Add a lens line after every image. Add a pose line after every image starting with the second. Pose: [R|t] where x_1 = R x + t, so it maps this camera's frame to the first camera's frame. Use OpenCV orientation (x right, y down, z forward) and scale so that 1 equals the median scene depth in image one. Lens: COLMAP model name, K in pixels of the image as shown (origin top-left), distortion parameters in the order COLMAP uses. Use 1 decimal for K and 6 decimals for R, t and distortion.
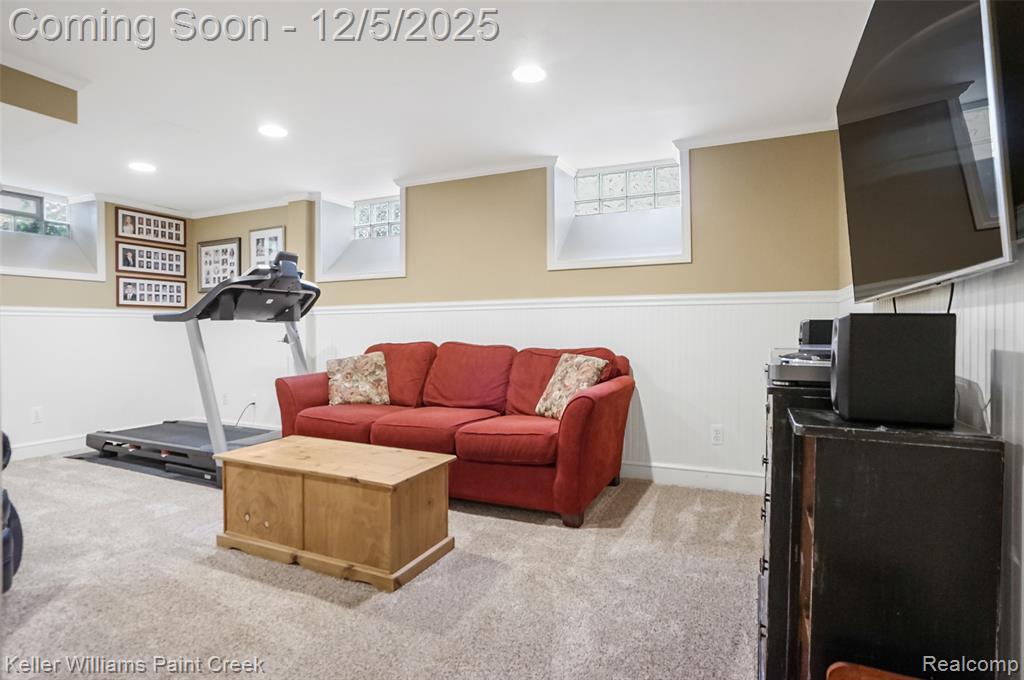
lens RADIAL K [[525.1, 0, 526.5], [0, 525.1, 333.0], [0, 0, 1]] dist [-0.047835, 0.023922]
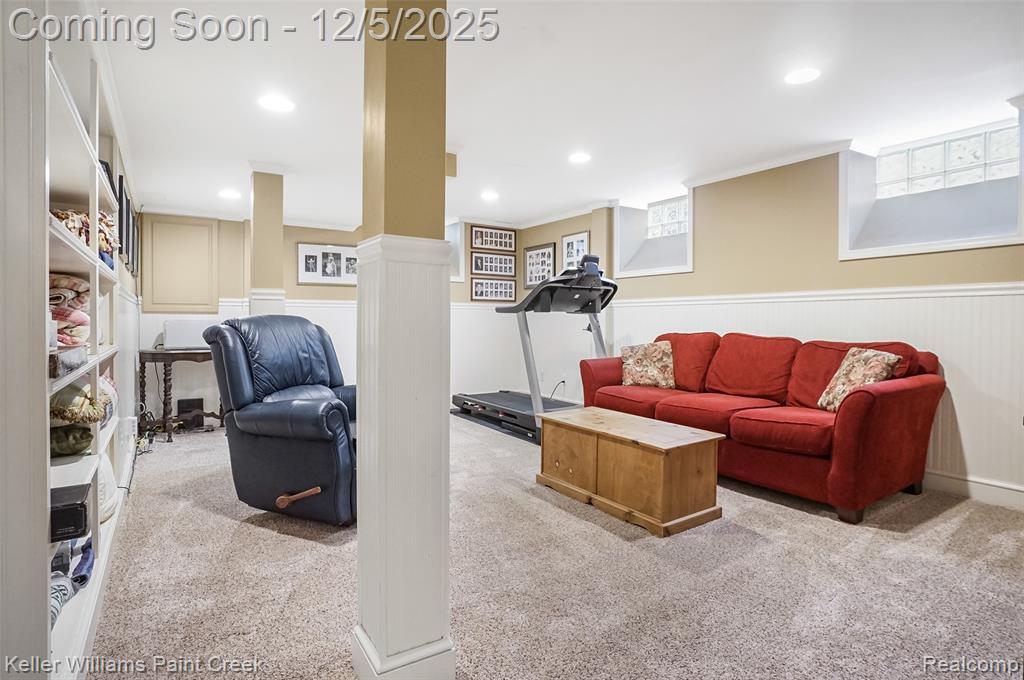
lens RADIAL K [[525.1, 0, 526.5], [0, 525.1, 333.0], [0, 0, 1]] dist [-0.047835, 0.023922]
pose [[0.849010, 0.021315, -0.527947, 0.053325], [-0.011444, 0.999693, 0.021957, -0.001059], [0.528253, -0.012600, 0.848994, -0.100446]]
